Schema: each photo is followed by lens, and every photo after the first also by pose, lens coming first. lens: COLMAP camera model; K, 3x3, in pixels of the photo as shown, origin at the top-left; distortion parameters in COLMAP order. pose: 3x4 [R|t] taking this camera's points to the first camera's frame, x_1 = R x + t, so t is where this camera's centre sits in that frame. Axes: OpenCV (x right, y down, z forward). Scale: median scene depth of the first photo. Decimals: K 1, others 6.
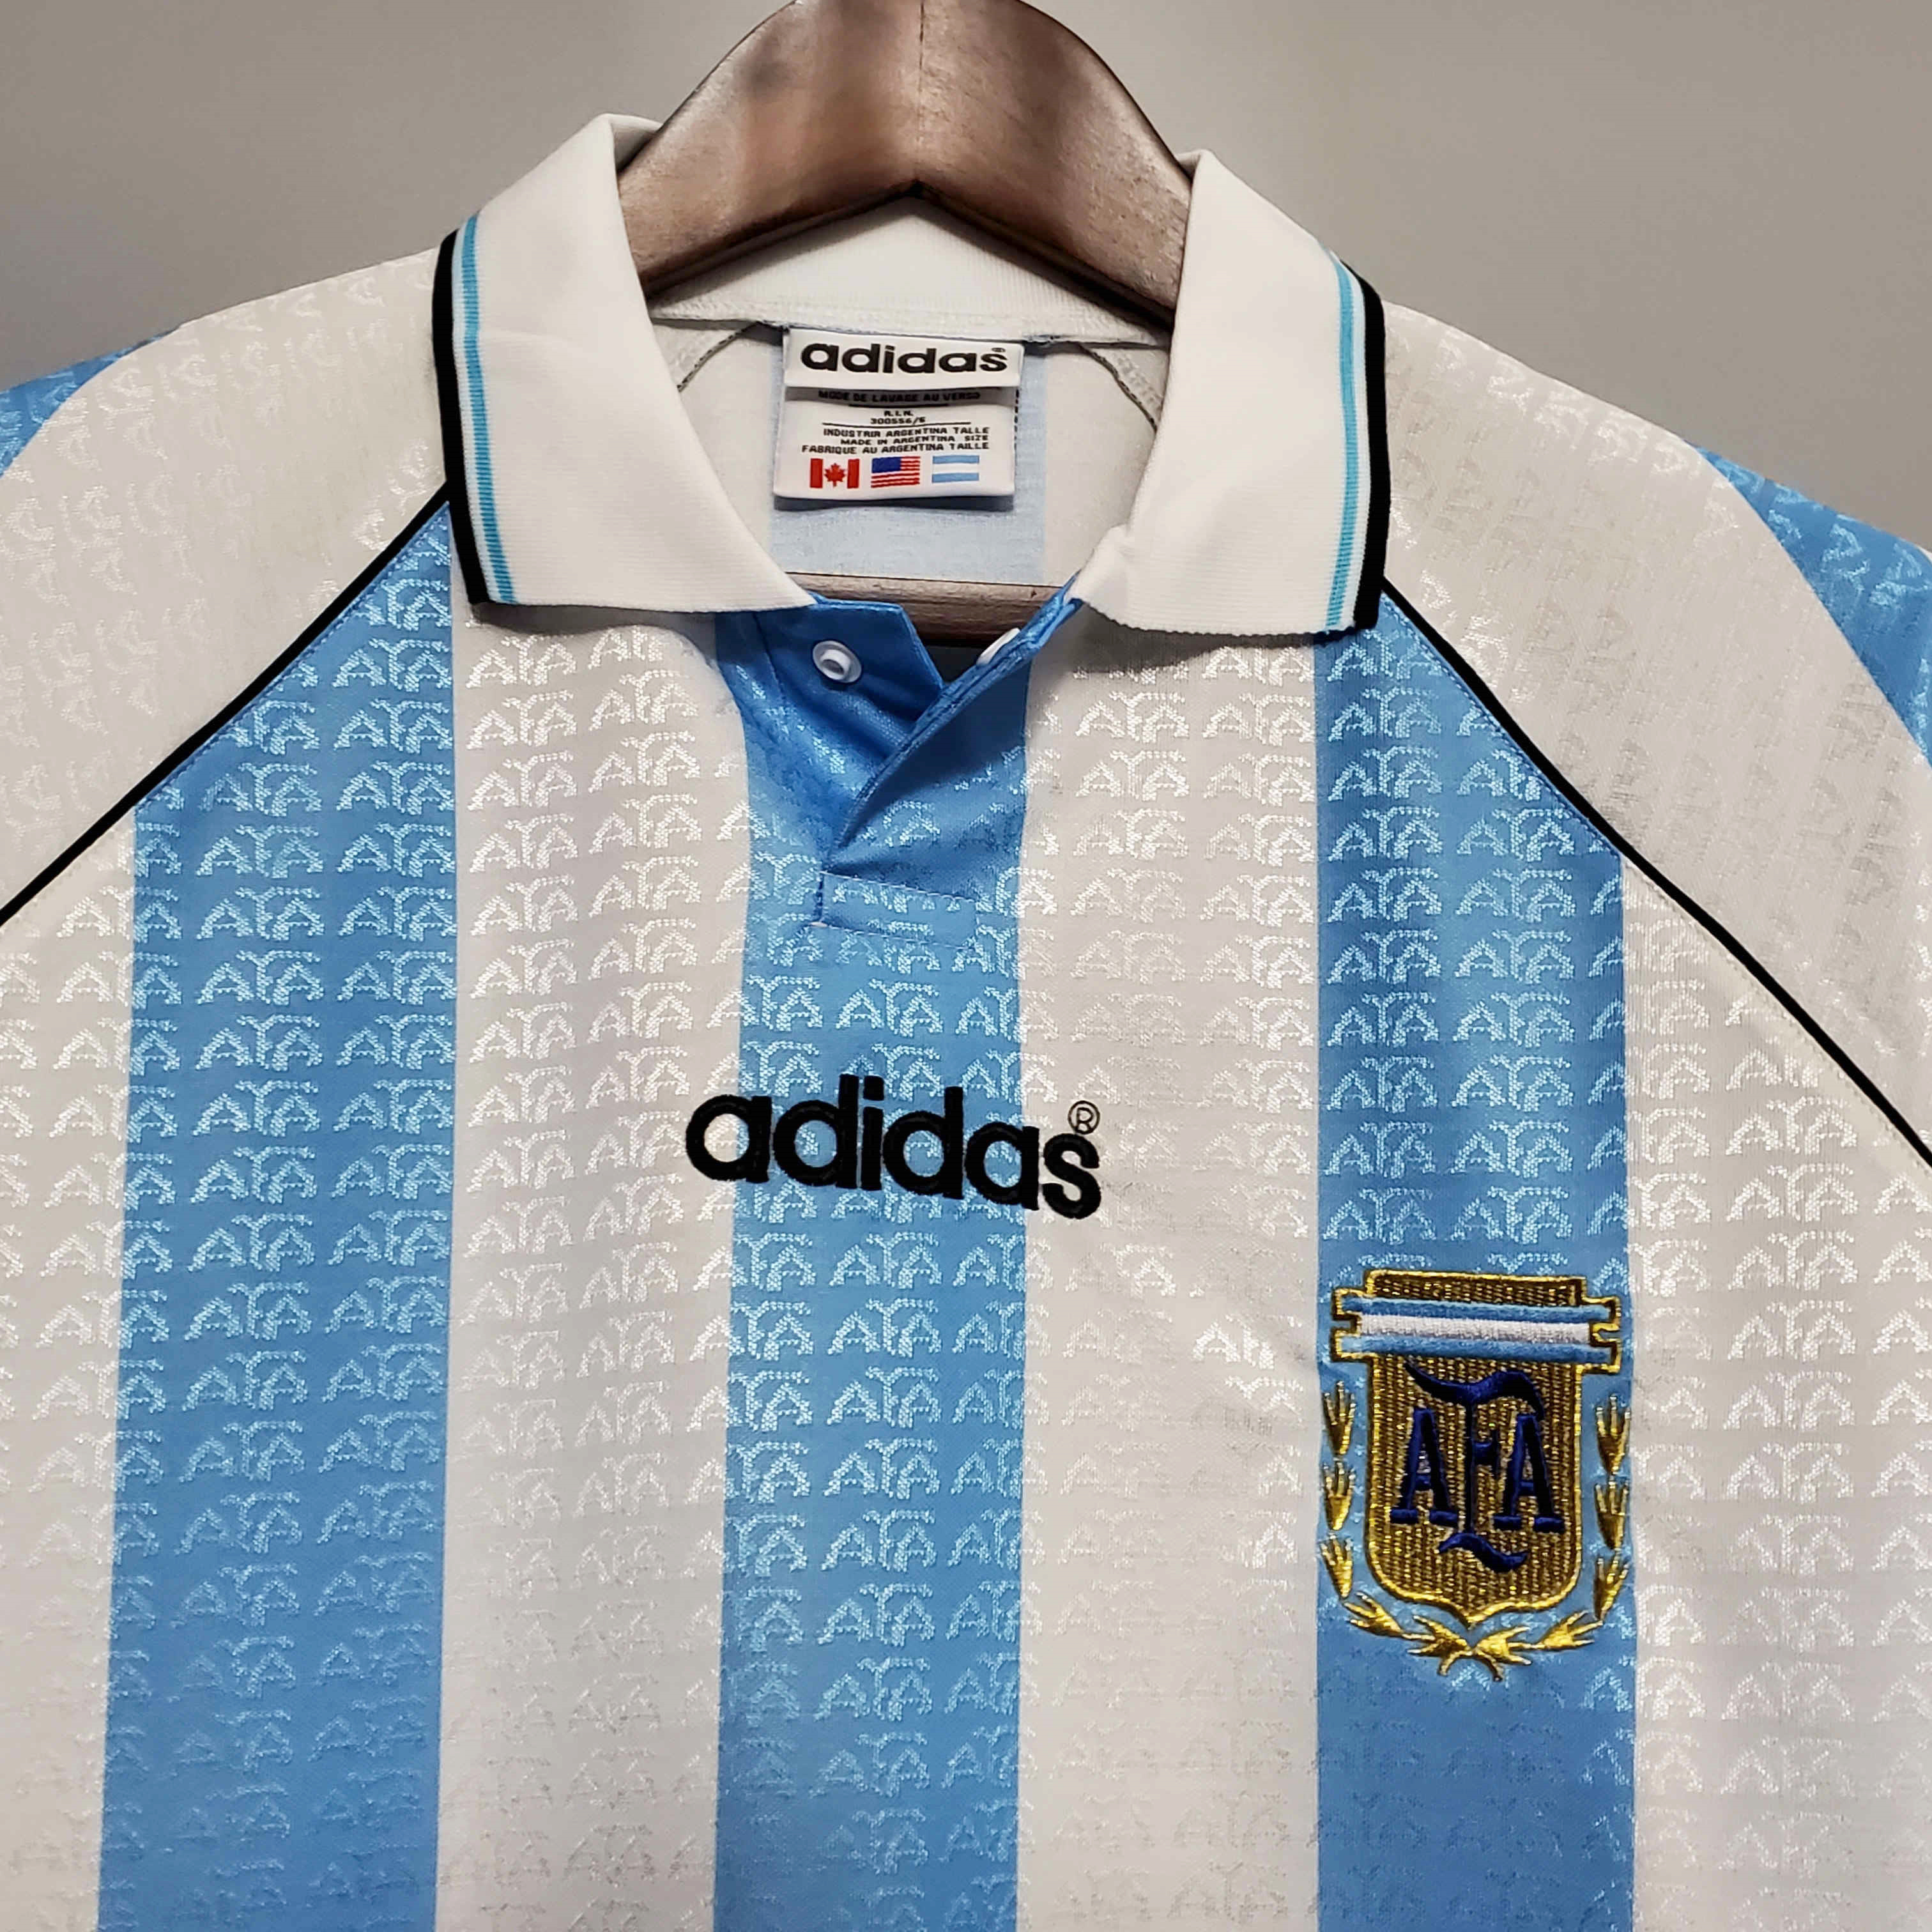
lens RADIAL K [[2583.5, 0, 967.9], [0, 2583.5, 923.4], [0, 0, 1]] dist [0.283404, -1.119680]
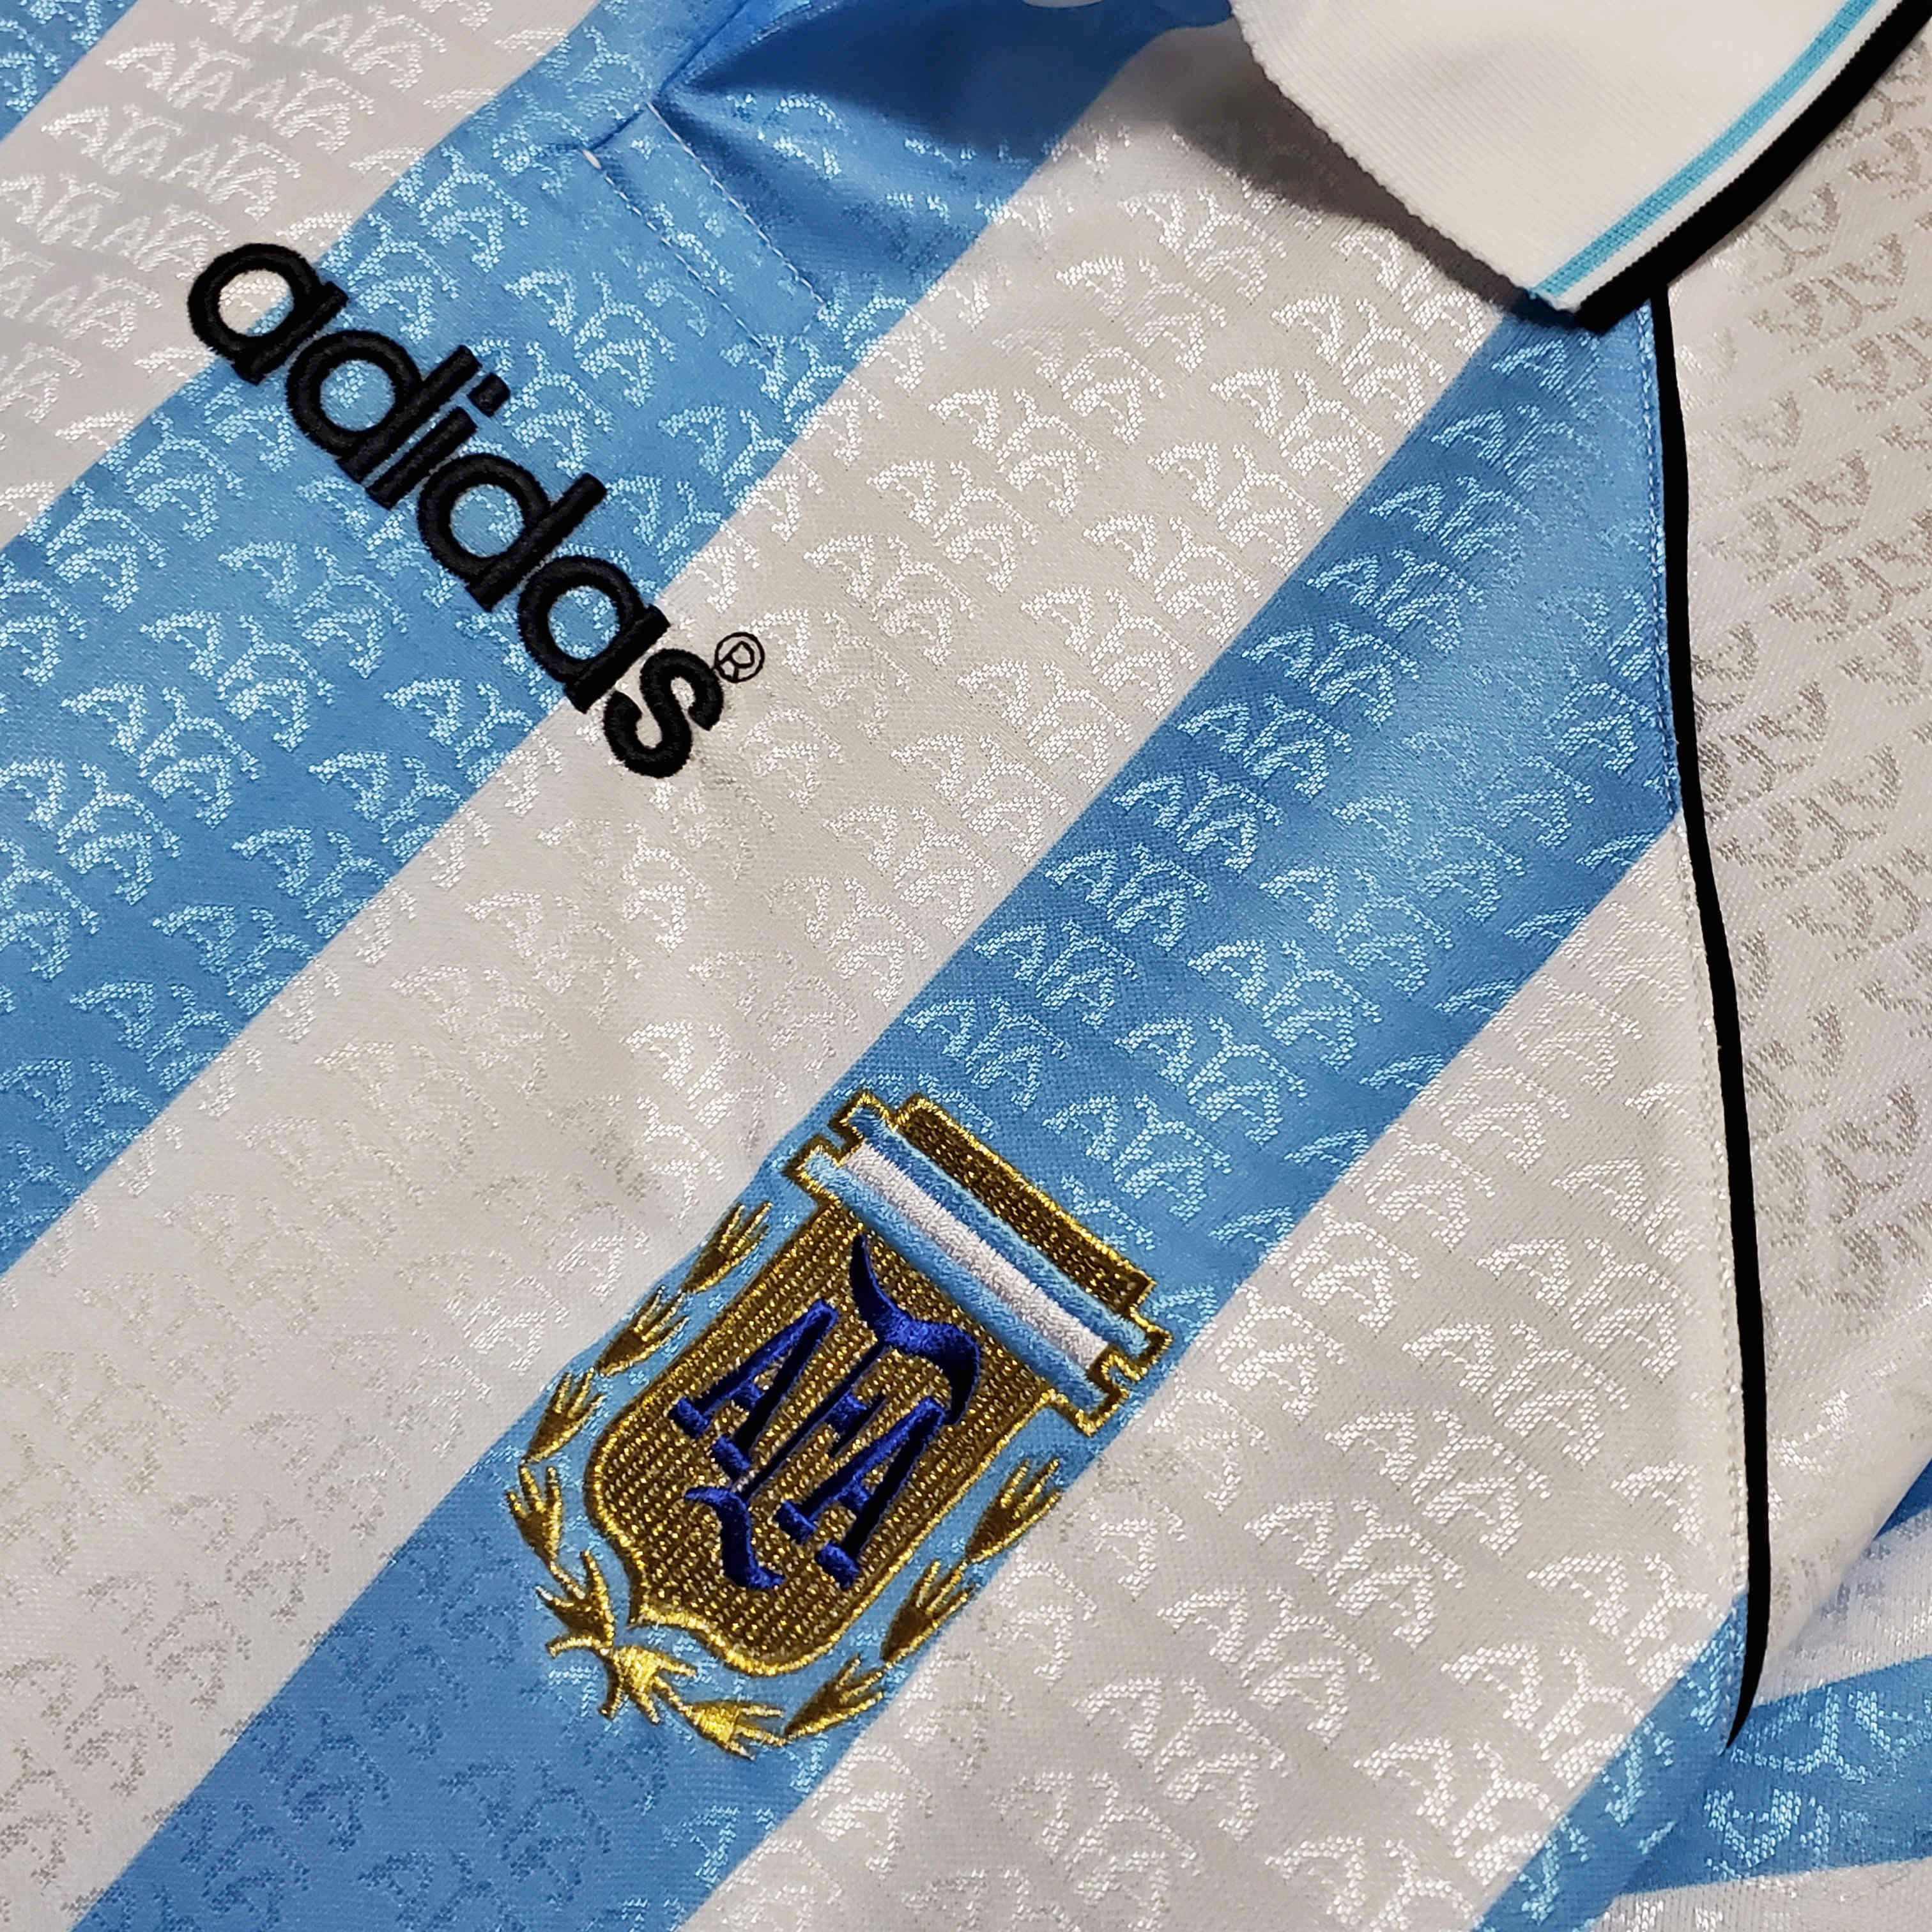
lens RADIAL K [[2583.5, 0, 967.9], [0, 2583.5, 923.4], [0, 0, 1]] dist [0.283404, -1.119680]
pose [[0.772777, 0.599272, -0.209017, 0.268628], [-0.611247, 0.791388, 0.009085, 0.088746], [0.170858, 0.120740, 0.977870, 0.399214]]
